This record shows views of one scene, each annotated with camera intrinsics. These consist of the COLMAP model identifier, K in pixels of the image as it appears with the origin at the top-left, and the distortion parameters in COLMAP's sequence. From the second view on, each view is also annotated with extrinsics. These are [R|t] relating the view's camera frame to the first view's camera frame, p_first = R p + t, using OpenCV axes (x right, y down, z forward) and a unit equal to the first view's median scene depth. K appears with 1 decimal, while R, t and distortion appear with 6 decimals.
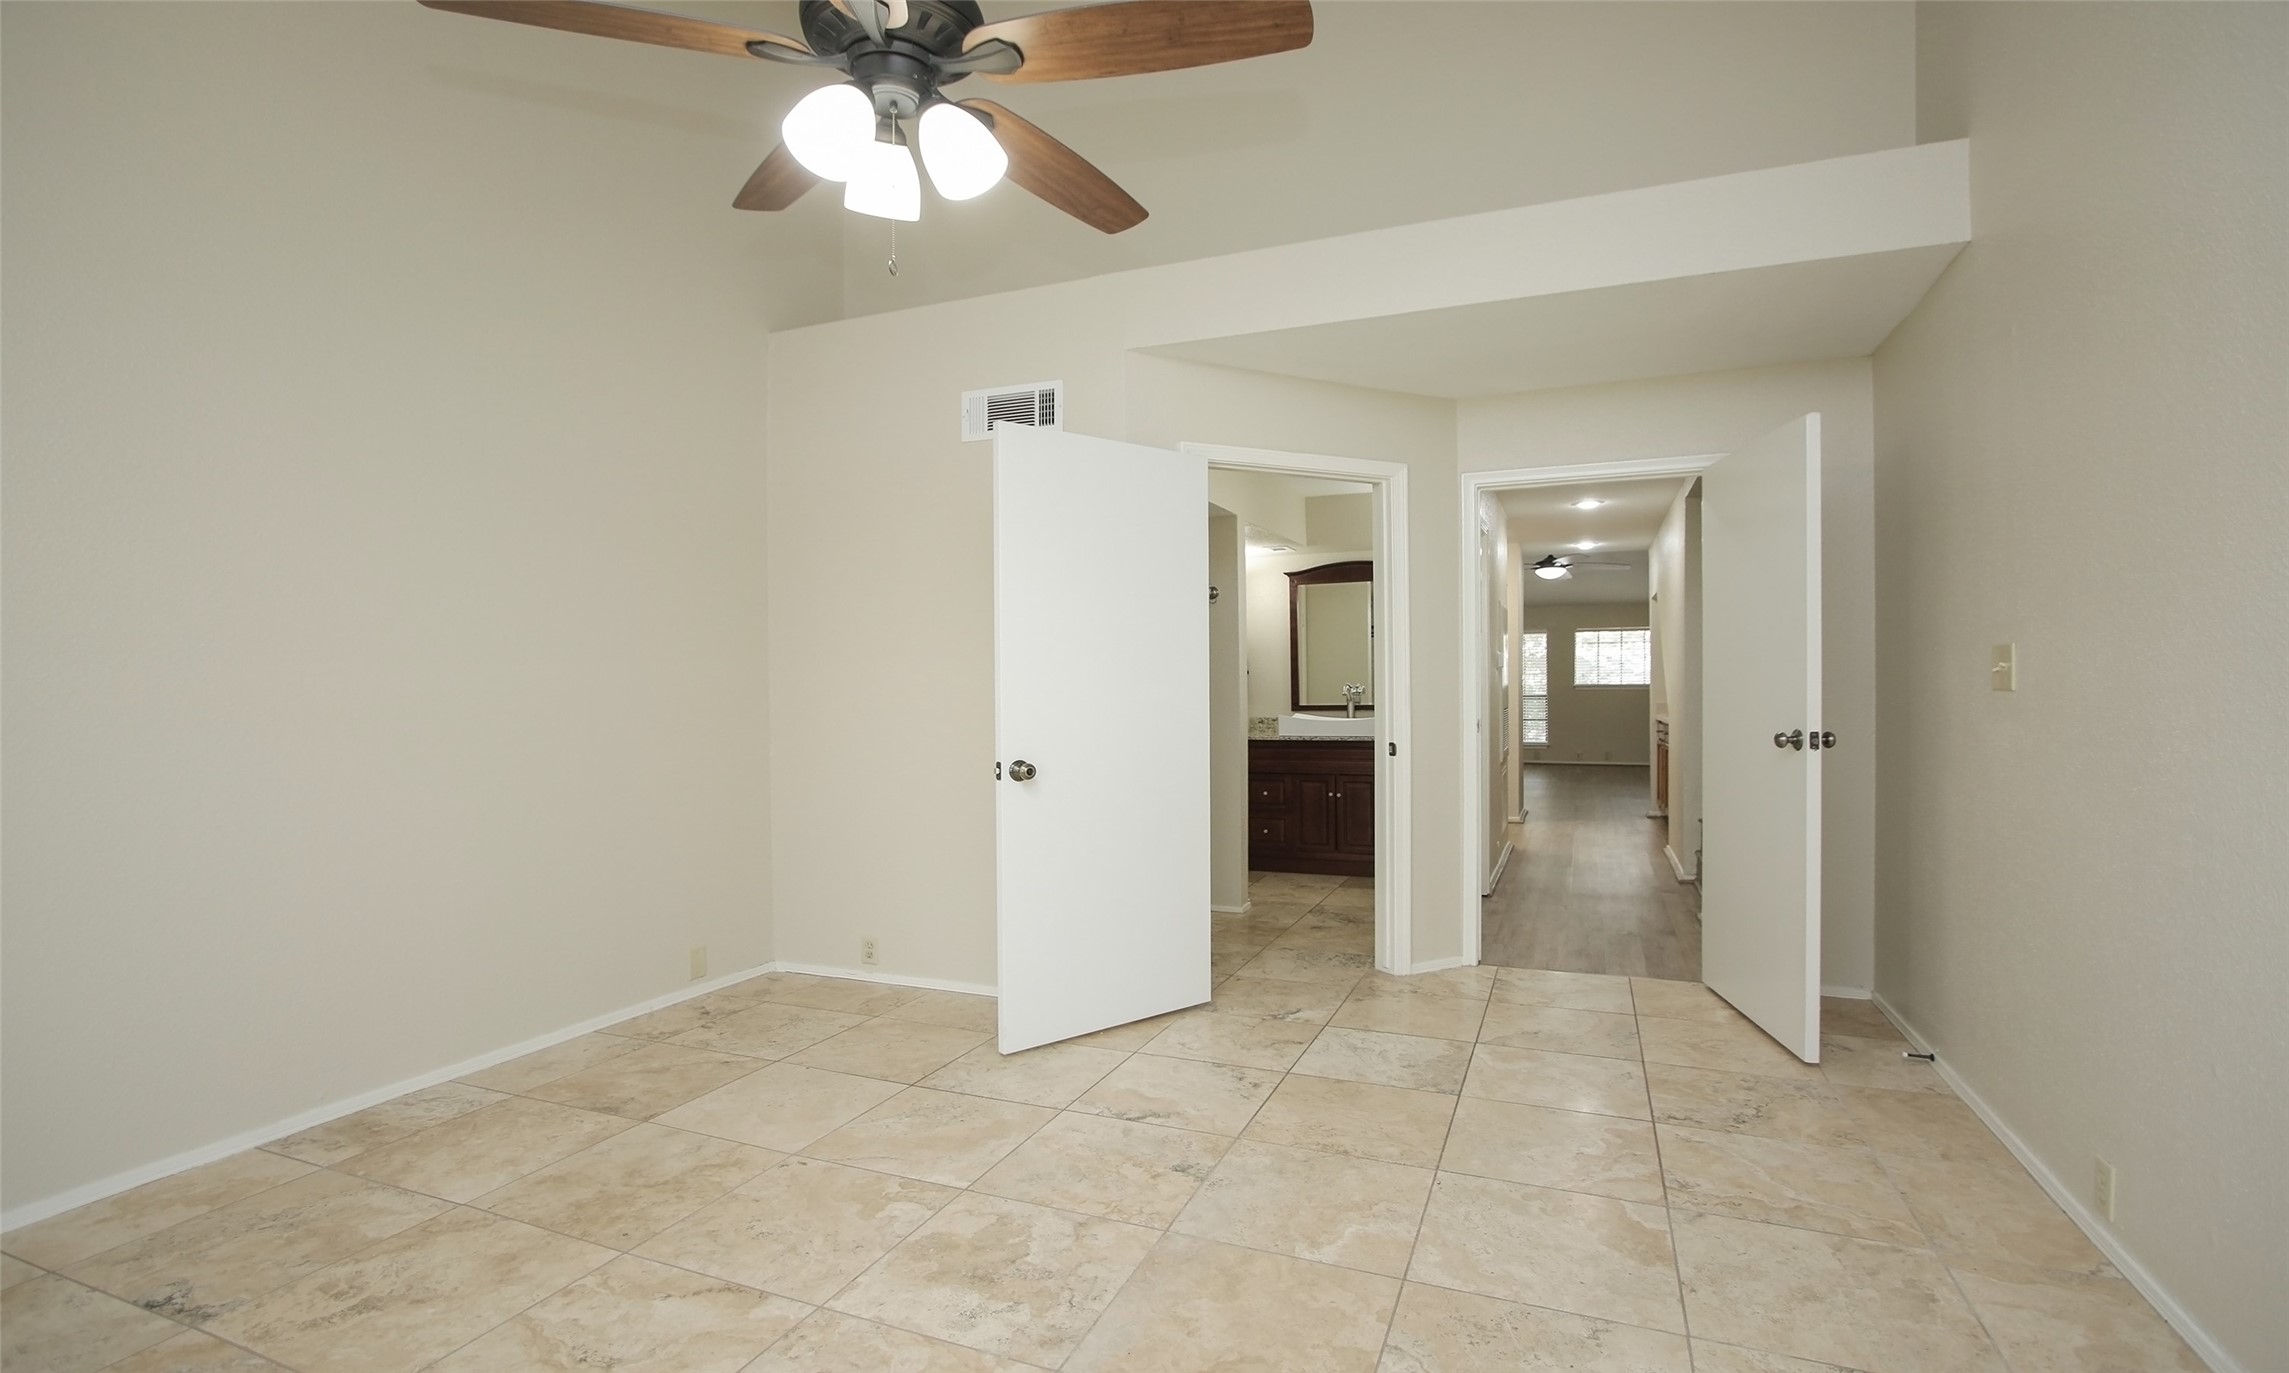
lens RADIAL K [[1056.5, 0, 1156.4], [0, 1056.5, 695.6], [0, 0, 1]] dist [-0.021182, 0.003317]
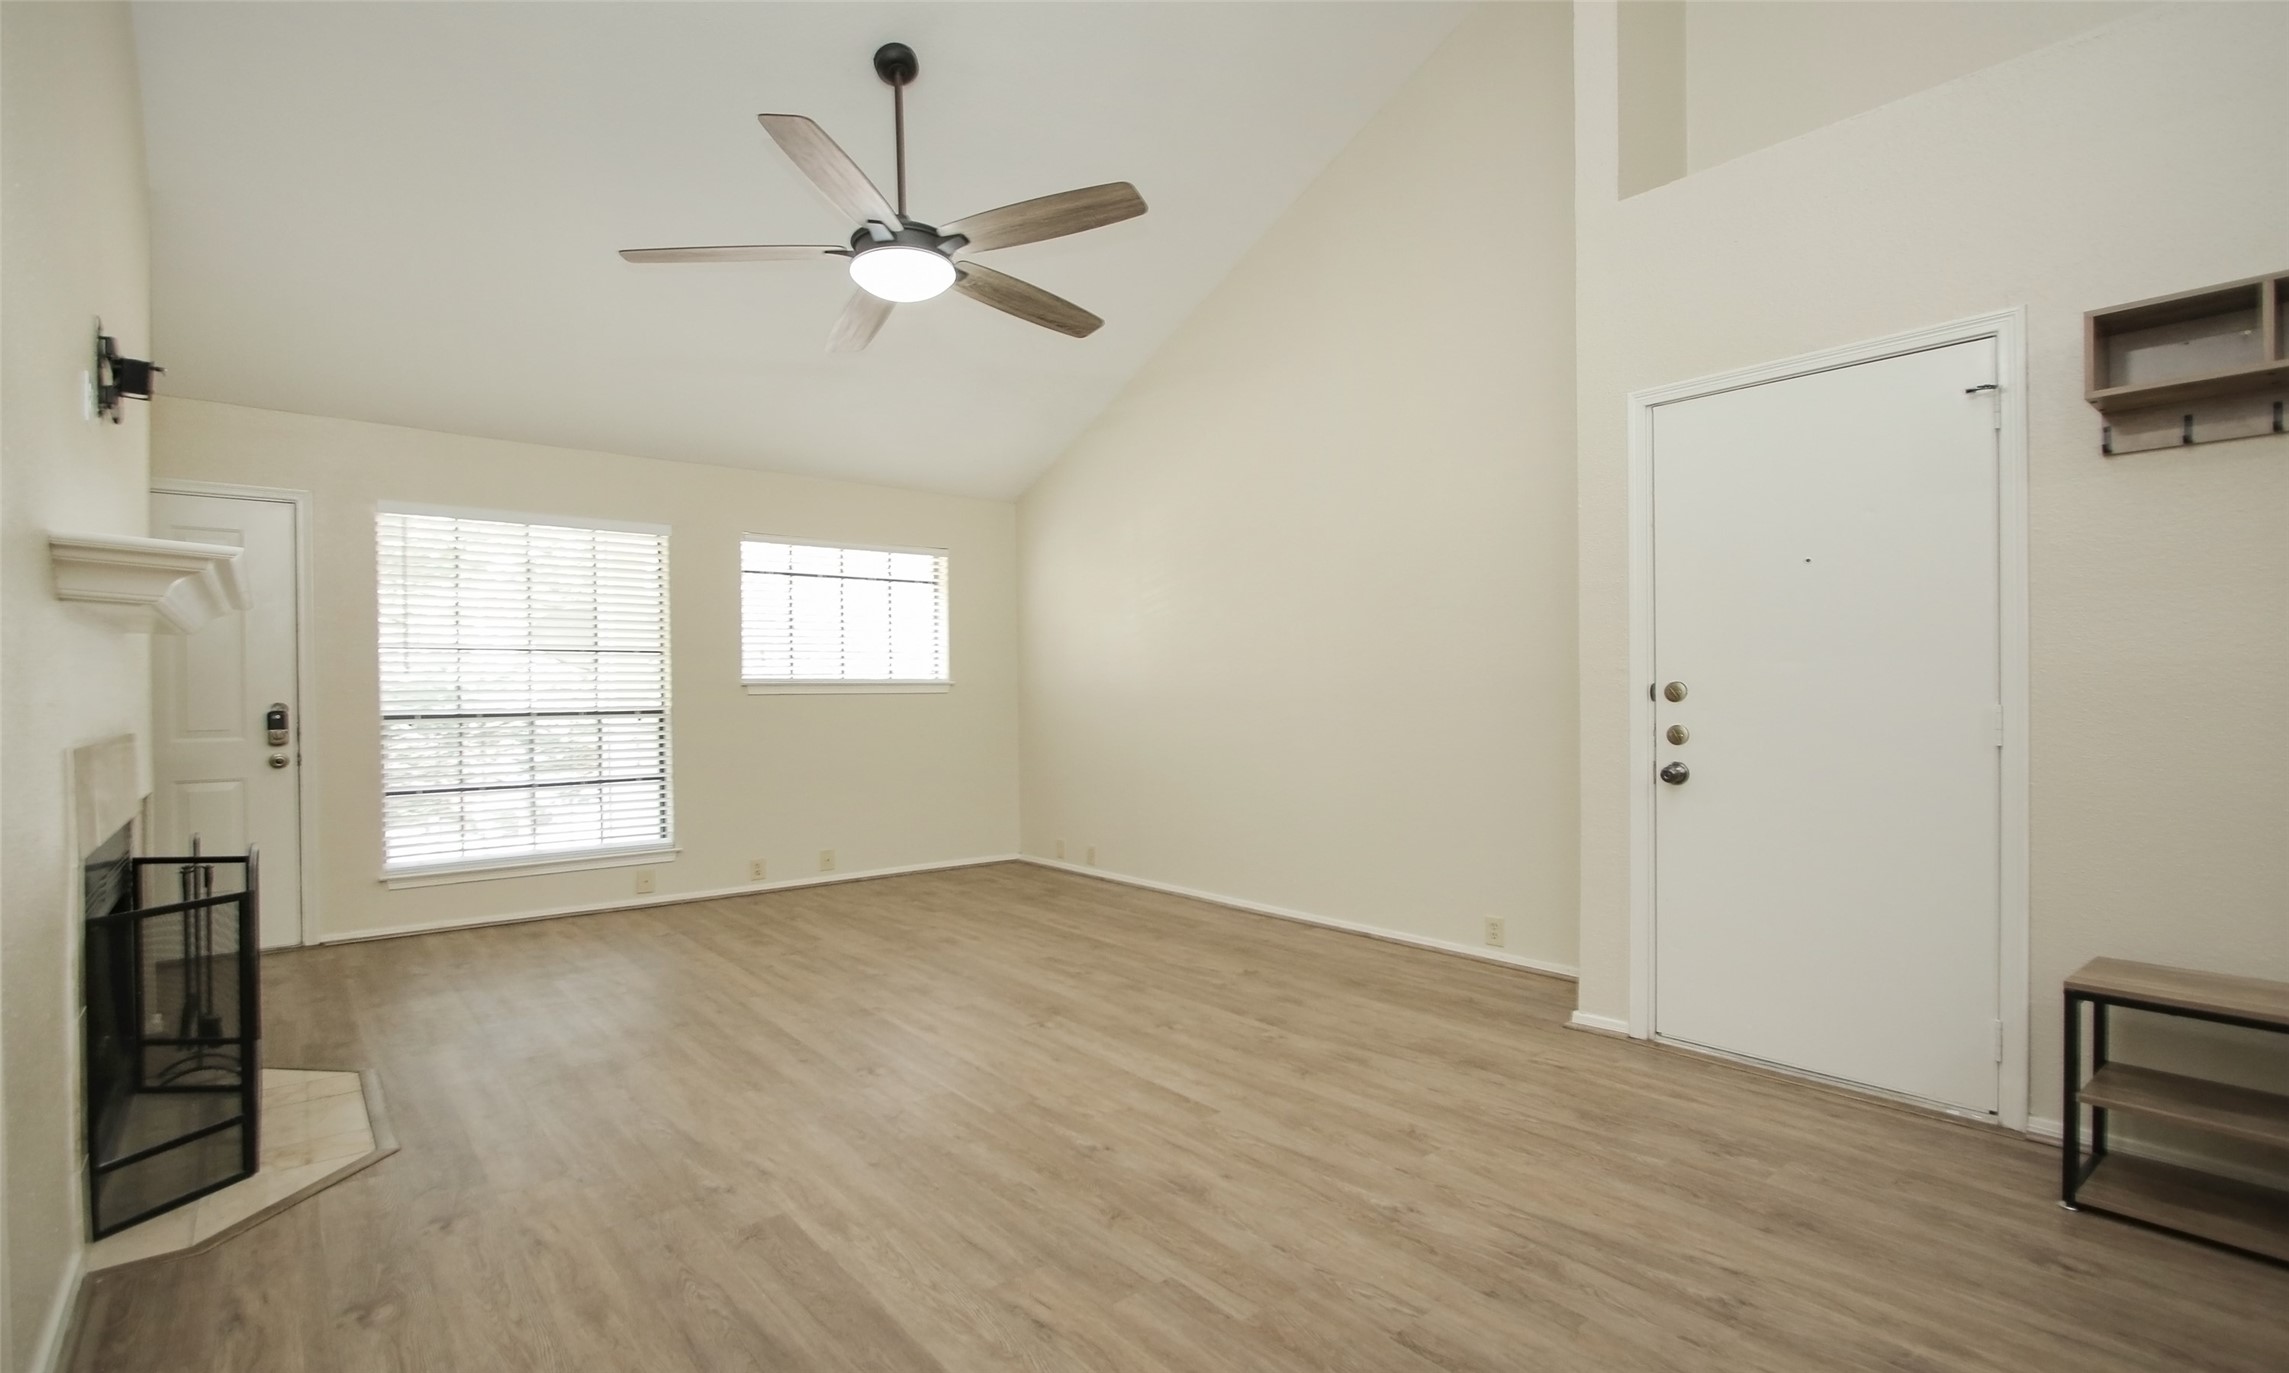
lens RADIAL K [[1056.5, 0, 1168.8], [0, 1056.5, 698.7], [0, 0, 1]] dist [-0.021182, 0.003317]
pose [[0.457707, -0.010725, 0.889039, 0.684069], [0.013139, 0.999900, 0.005298, -0.019711], [-0.889006, 0.009256, 0.457802, 3.607121]]
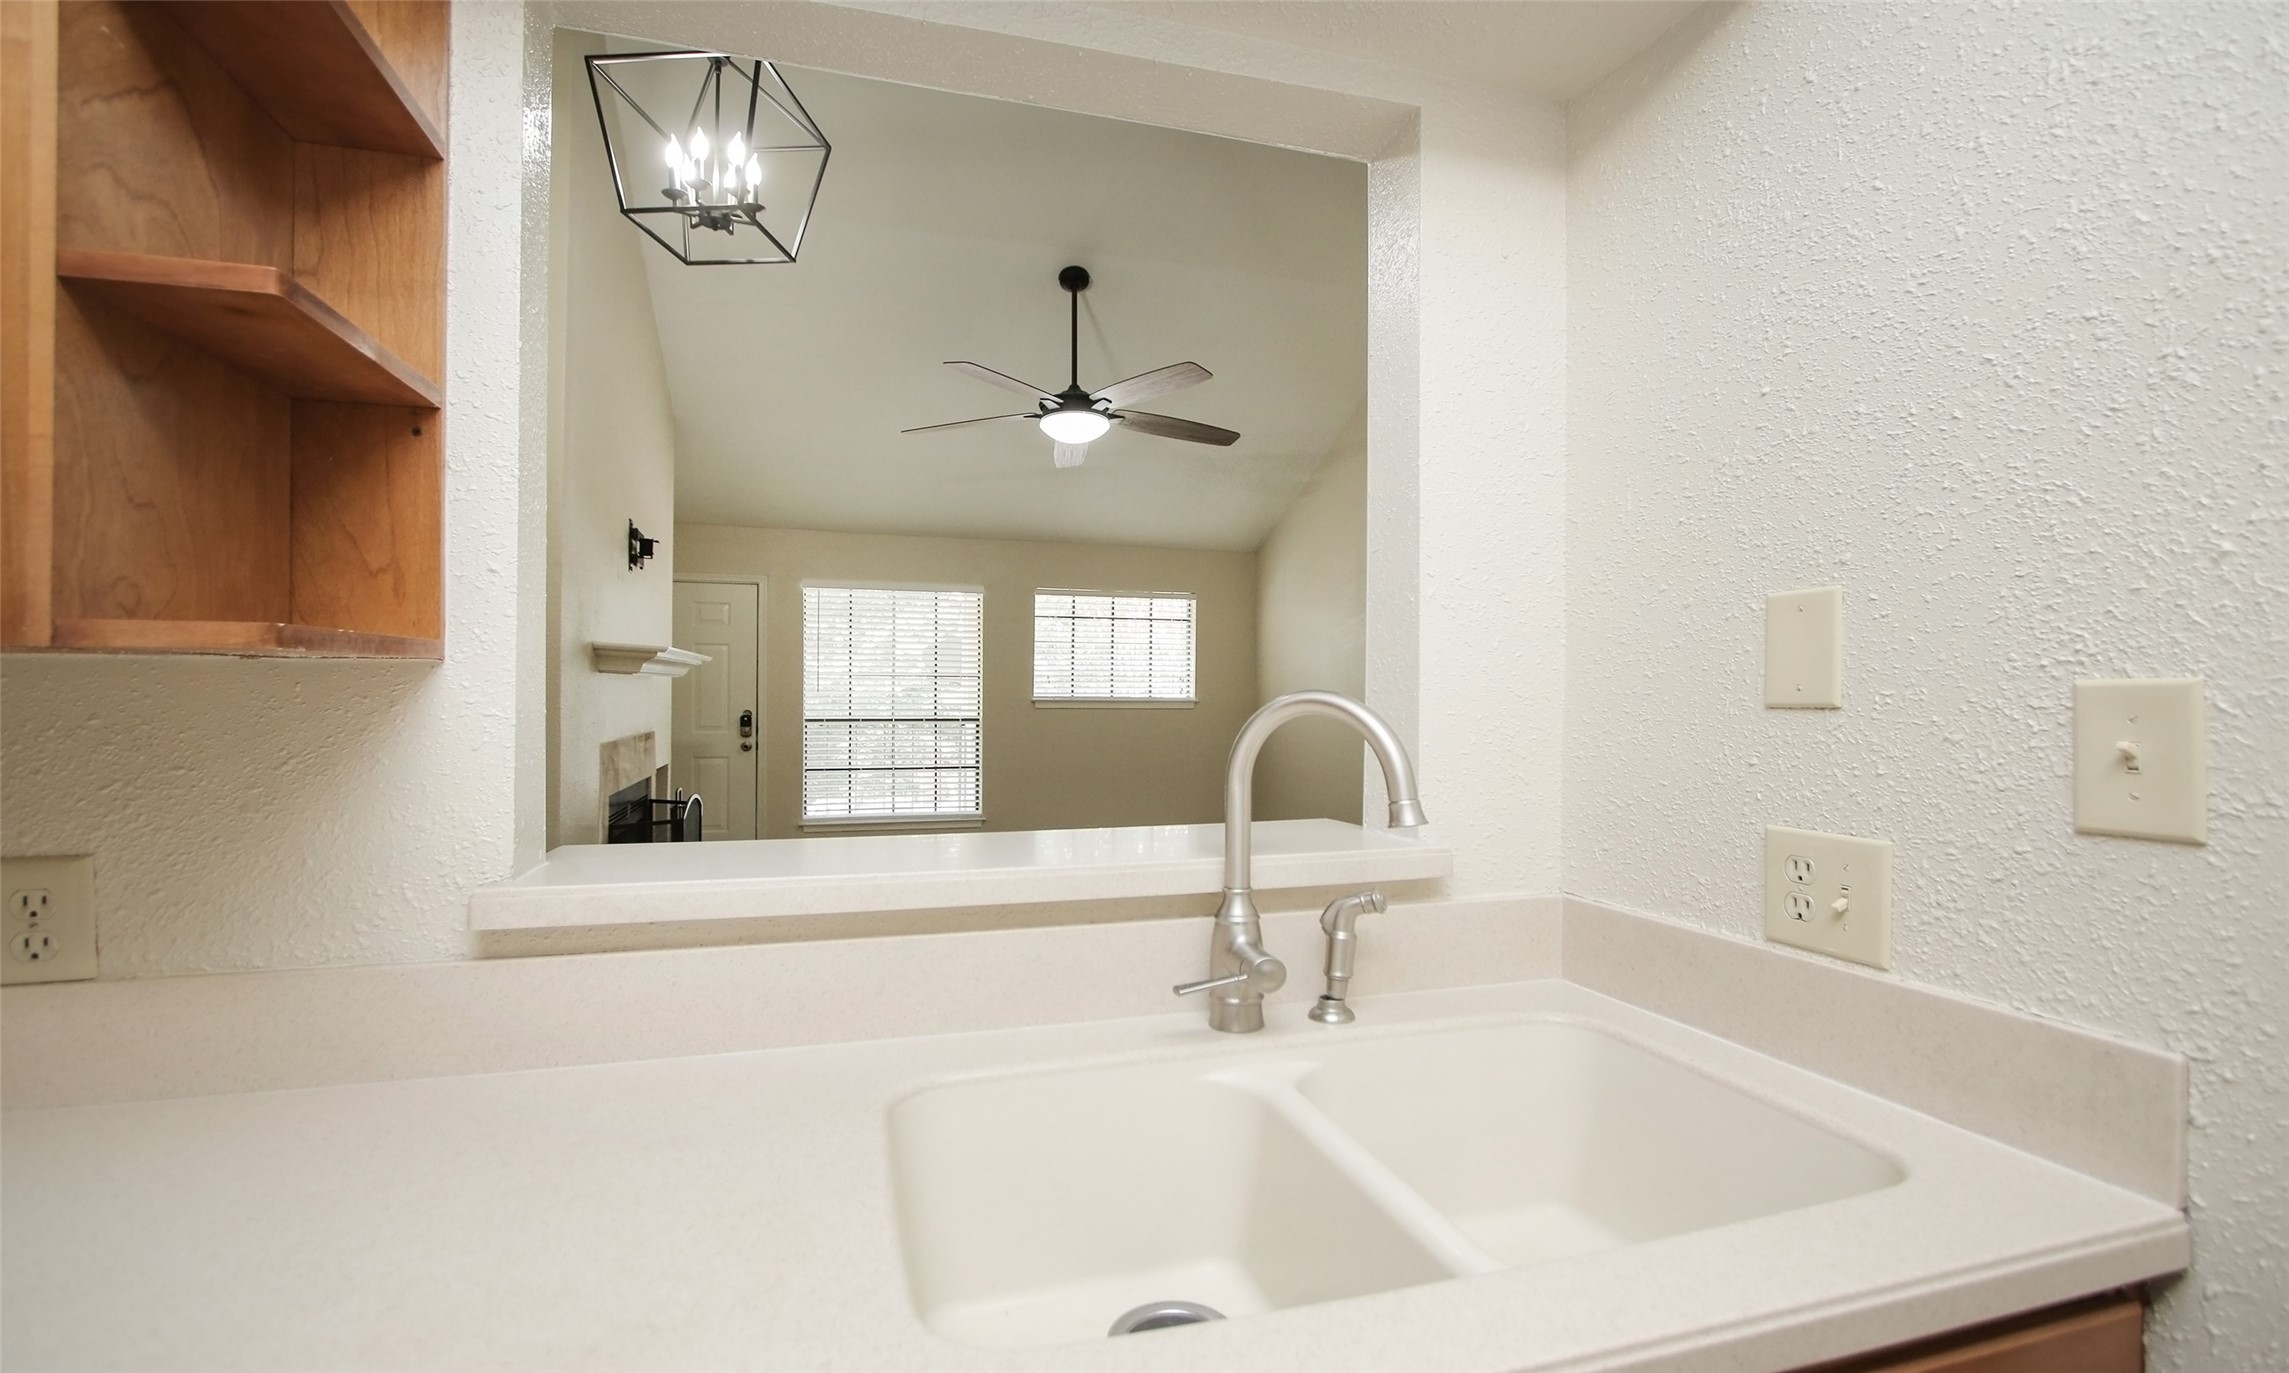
lens RADIAL K [[1056.5, 0, 1163.6], [0, 1056.5, 690.8], [0, 0, 1]] dist [-0.021182, 0.003317]
pose [[0.769618, 0.008142, 0.638452, 0.622965], [-0.005461, 0.999966, -0.006170, -0.057153], [-0.638481, 0.001262, 0.769637, 2.955702]]
